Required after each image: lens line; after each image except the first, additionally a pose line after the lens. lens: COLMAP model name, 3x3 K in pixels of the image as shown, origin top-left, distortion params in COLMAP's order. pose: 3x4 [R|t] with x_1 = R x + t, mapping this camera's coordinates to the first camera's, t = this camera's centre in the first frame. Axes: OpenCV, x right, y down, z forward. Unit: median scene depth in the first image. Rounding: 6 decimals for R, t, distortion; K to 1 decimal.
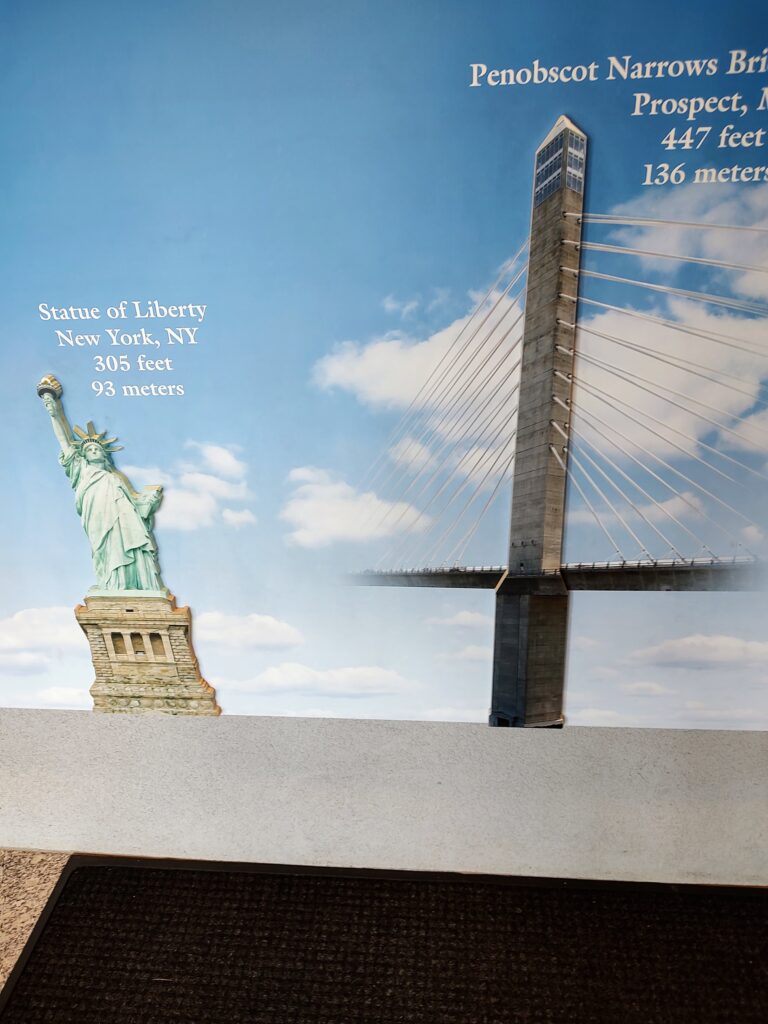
lens RADIAL K [[713.3, 0, 384.0], [0, 713.3, 512.0], [0, 0, 1]] dist [0.024317, -0.026327]
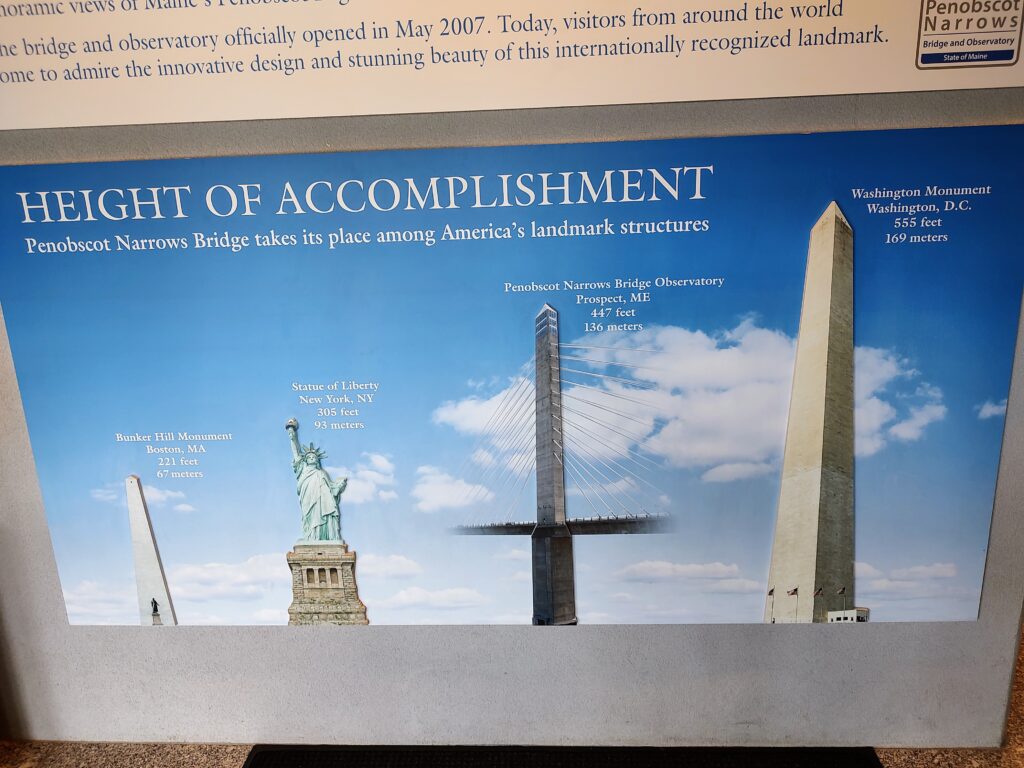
lens RADIAL K [[713.3, 0, 511.6], [0, 713.3, 390.7], [0, 0, 1]] dist [0.024317, -0.026327]
pose [[0.999217, -0.003829, 0.039377, 0.041962], [0.012778, 0.973198, -0.229613, 0.181655], [-0.037443, 0.229936, 0.972485, -0.888884]]
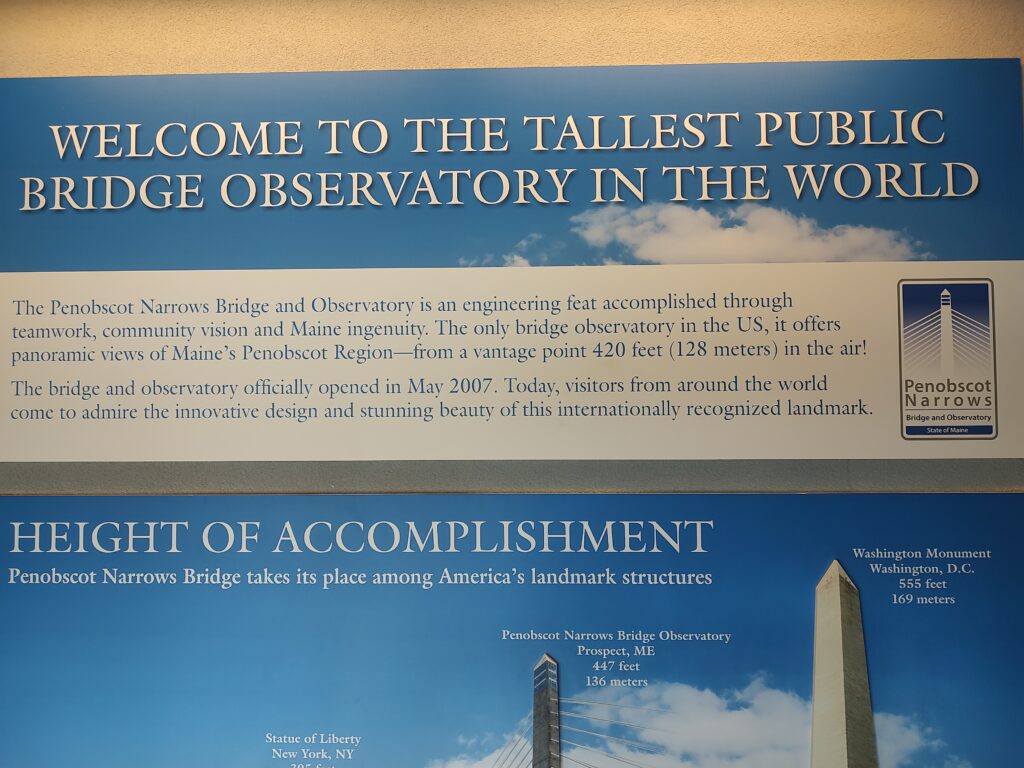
lens RADIAL K [[713.3, 0, 511.6], [0, 713.3, 390.7], [0, 0, 1]] dist [0.024317, -0.026327]
pose [[0.997976, 0.038948, 0.050270, 0.009324], [-0.008637, 0.866191, -0.499639, -0.133865], [-0.063003, 0.498194, 0.864774, -0.981752]]
